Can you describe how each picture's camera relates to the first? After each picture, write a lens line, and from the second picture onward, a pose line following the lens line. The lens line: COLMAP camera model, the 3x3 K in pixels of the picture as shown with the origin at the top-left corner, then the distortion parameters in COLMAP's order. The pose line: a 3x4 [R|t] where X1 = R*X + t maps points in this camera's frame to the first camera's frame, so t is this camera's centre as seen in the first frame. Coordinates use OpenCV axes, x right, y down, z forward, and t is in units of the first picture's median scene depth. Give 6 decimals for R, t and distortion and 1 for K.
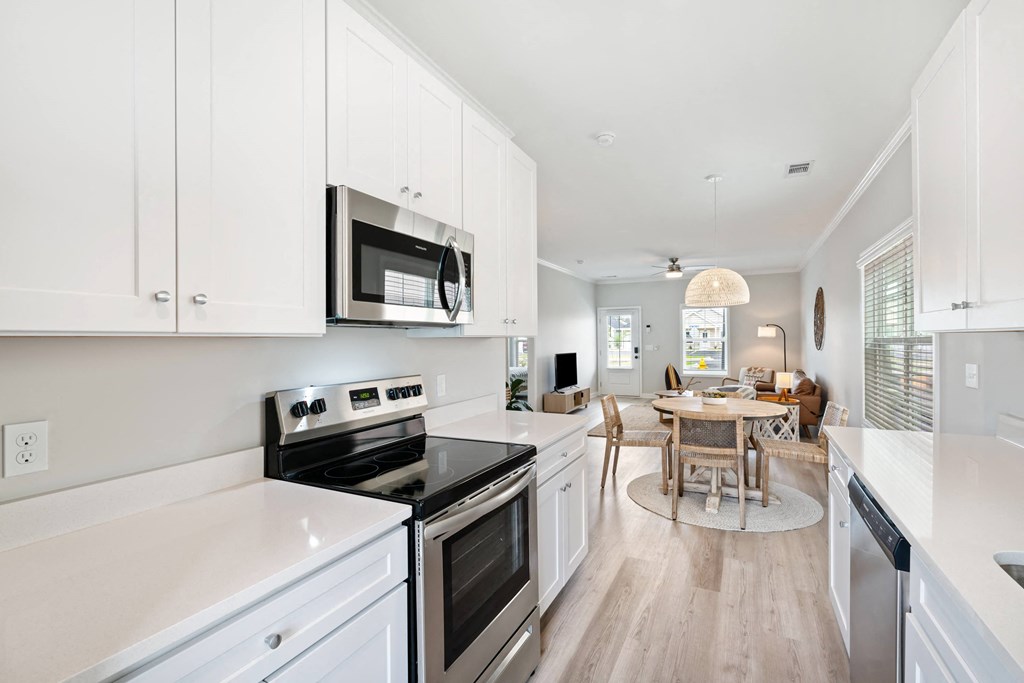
lens RADIAL K [[471.6, 0, 508.0], [0, 471.6, 340.3], [0, 0, 1]] dist [0.002758, 0.000241]
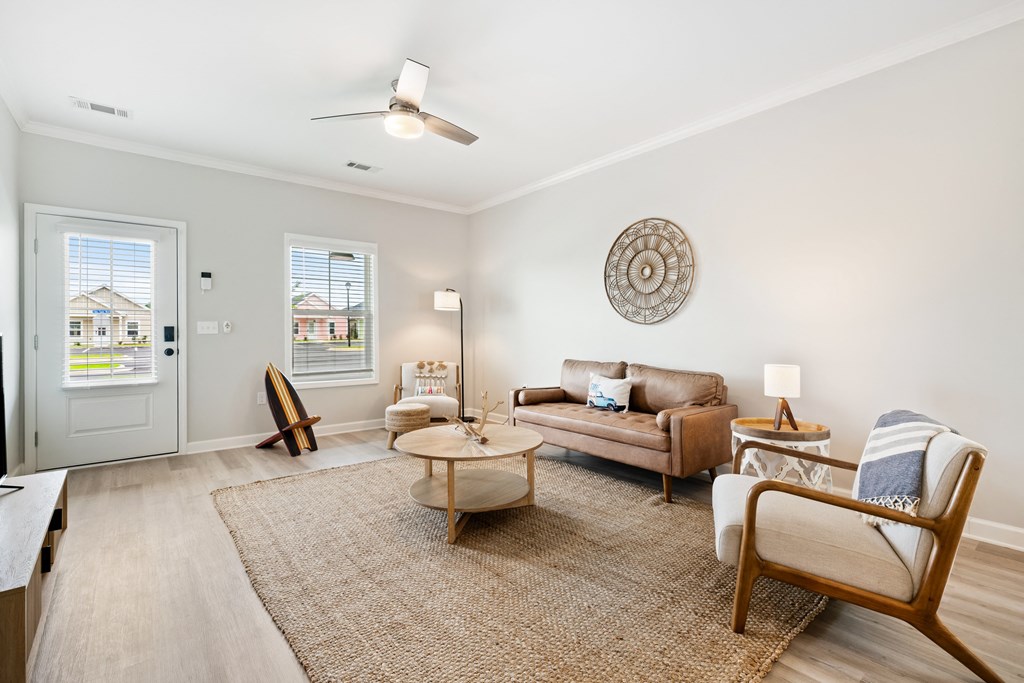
lens RADIAL K [[467.9, 0, 512.6], [0, 467.9, 333.6], [0, 0, 1]] dist [0.001702, -0.000173]
pose [[0.410382, -0.000558, 0.911914, 0.040379], [-0.006667, 0.999971, 0.003613, 0.019935], [-0.911890, -0.007562, 0.410366, 0.665788]]
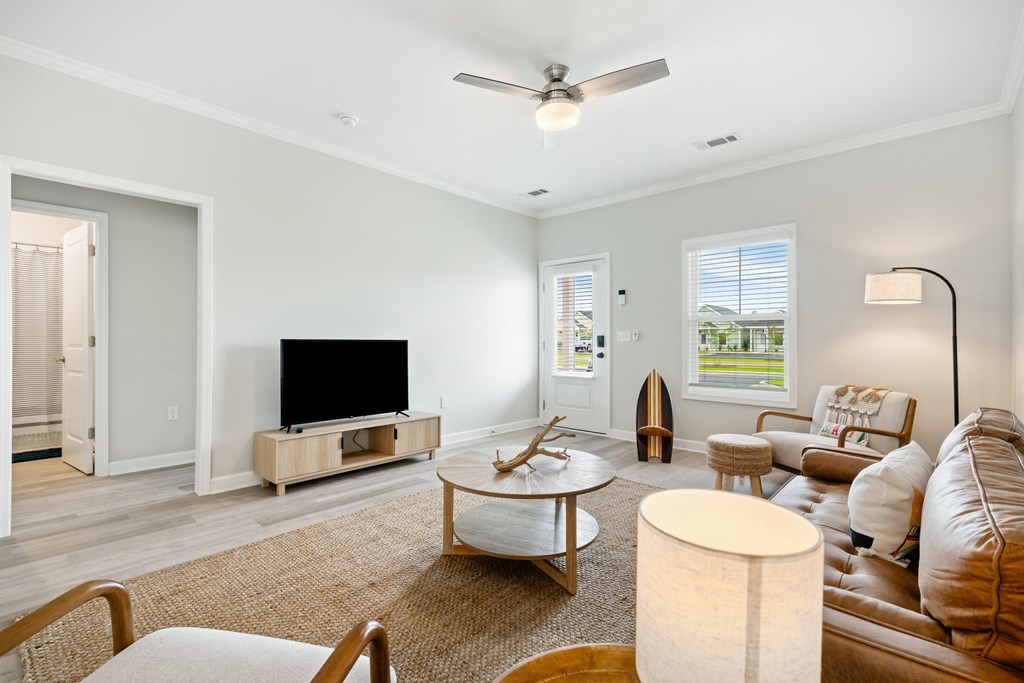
lens RADIAL K [[456.9, 0, 512.0], [0, 456.9, 341.5], [0, 0, 1]] dist [-0.000797, -0.000278]
pose [[0.963201, 0.010062, -0.268594, 0.356118], [-0.008751, 0.999943, 0.006079, 0.021704], [0.268640, -0.003505, 0.963234, 0.577991]]
